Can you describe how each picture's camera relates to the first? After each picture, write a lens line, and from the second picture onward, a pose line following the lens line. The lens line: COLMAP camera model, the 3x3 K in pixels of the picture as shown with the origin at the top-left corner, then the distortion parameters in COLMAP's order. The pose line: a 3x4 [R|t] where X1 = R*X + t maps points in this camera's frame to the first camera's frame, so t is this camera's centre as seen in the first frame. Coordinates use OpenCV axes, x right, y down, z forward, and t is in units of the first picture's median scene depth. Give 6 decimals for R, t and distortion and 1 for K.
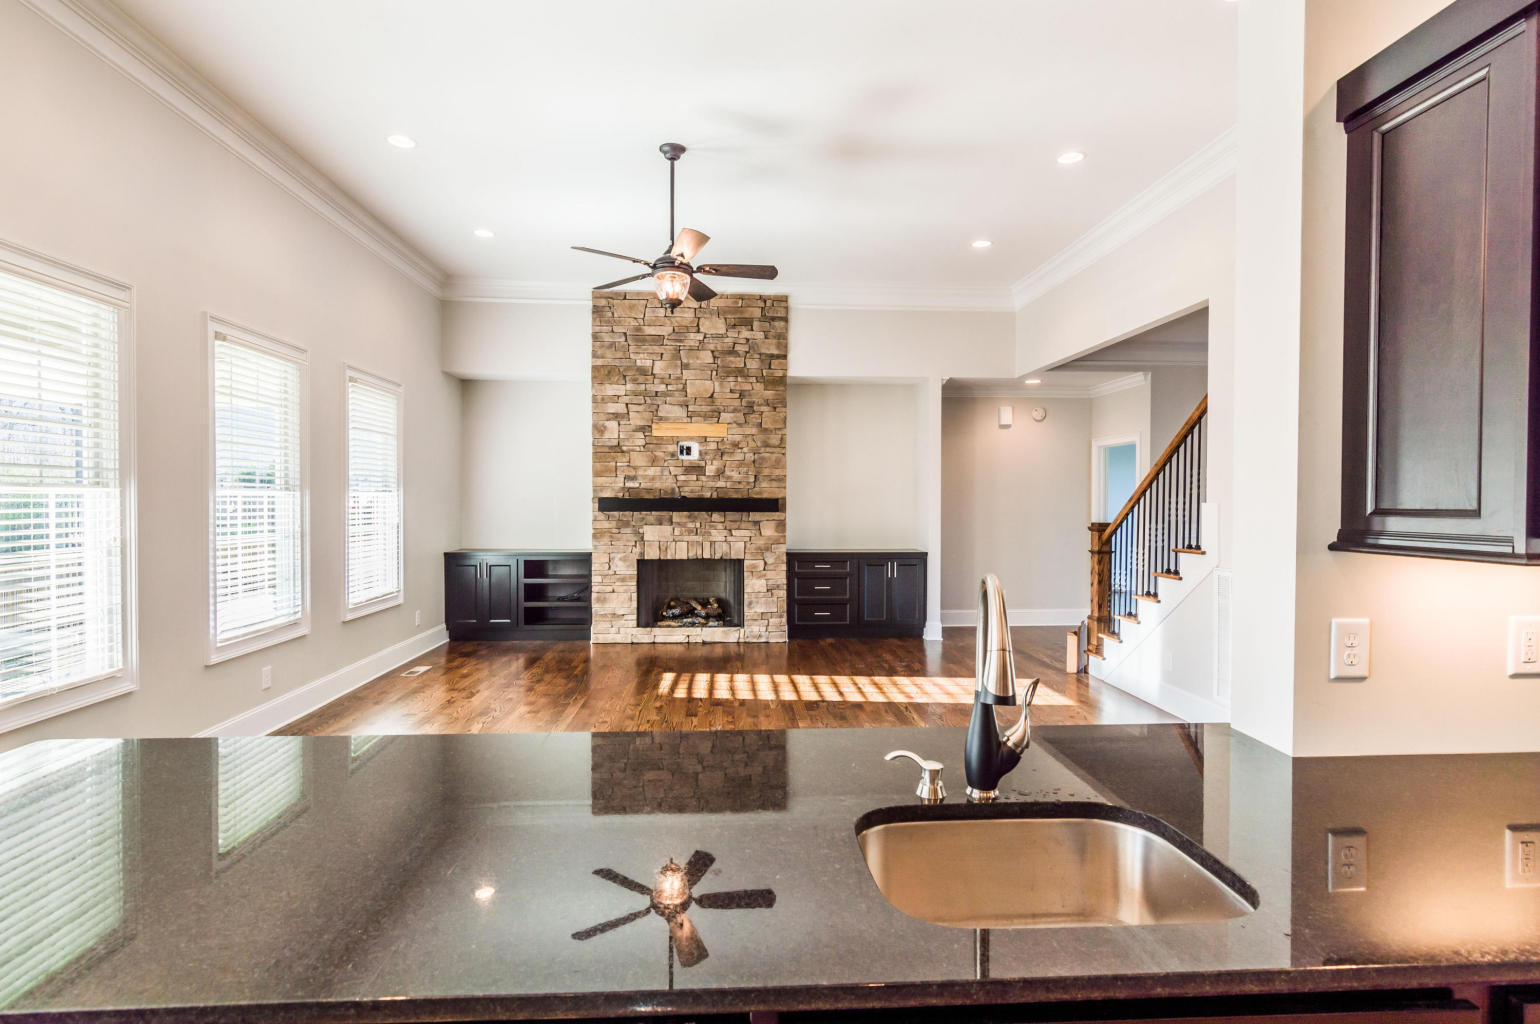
lens RADIAL K [[765.6, 0, 764.3], [0, 765.6, 510.7], [0, 0, 1]] dist [-0.001685, 0.002694]
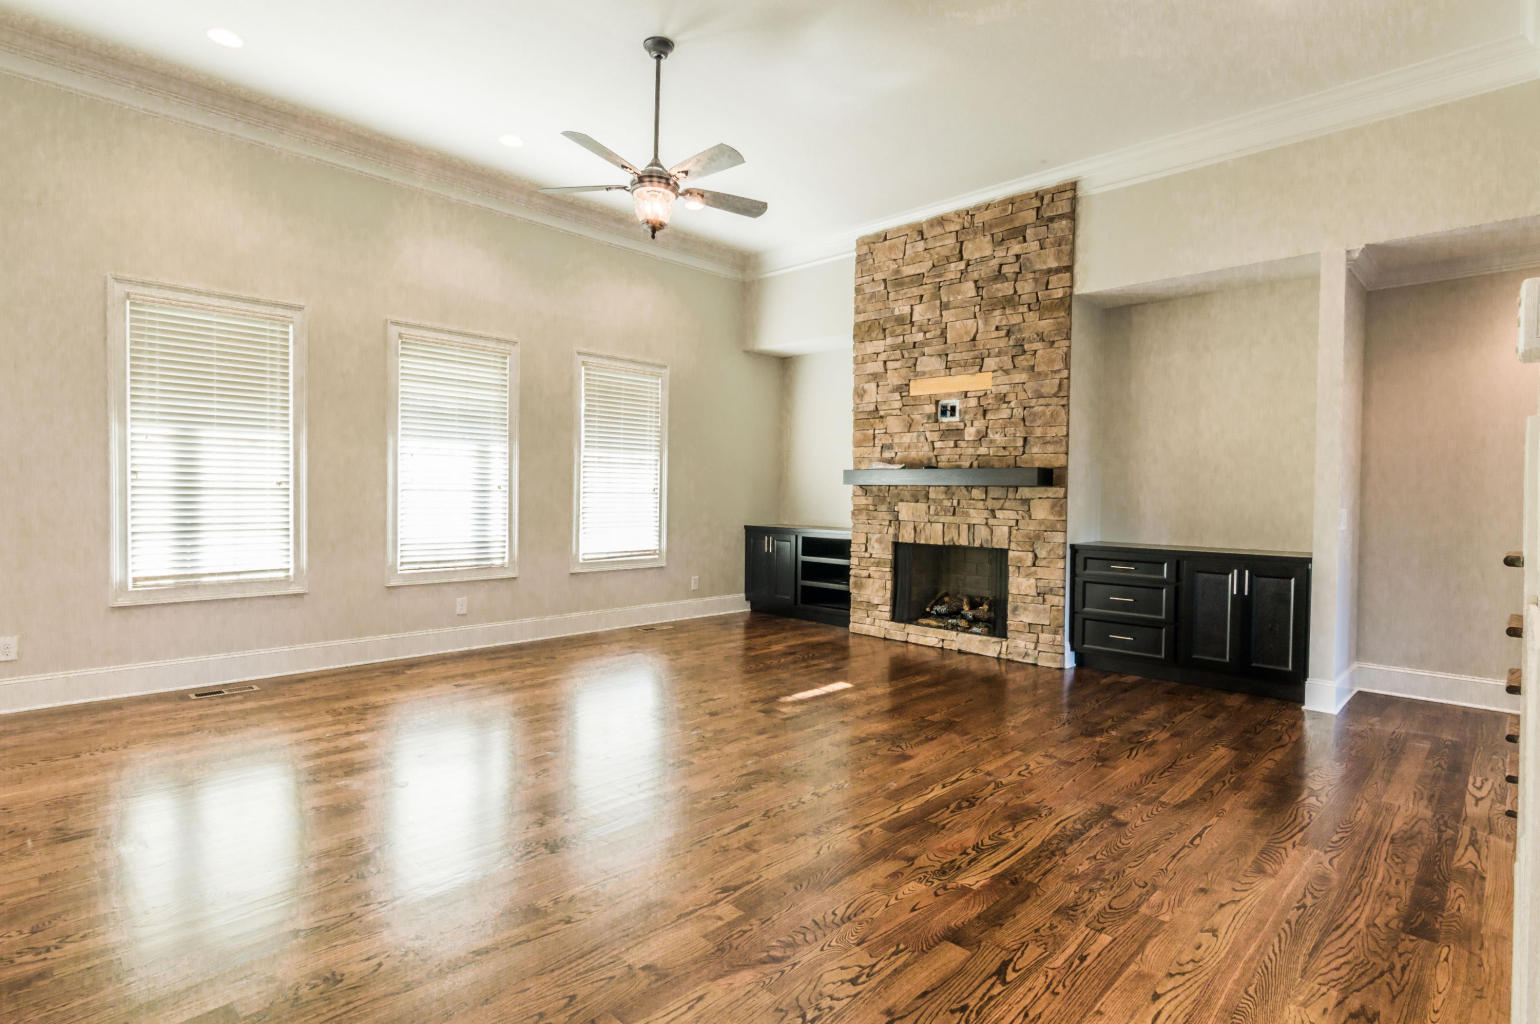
lens RADIAL K [[770.9, 0, 764.8], [0, 770.9, 512.4], [0, 0, 1]] dist [-0.001152, -0.000208]
pose [[0.674289, 0.025094, -0.738041, 0.373055], [-0.023041, 0.999651, 0.012938, 0.022749], [0.738108, 0.008281, 0.674631, 0.312041]]
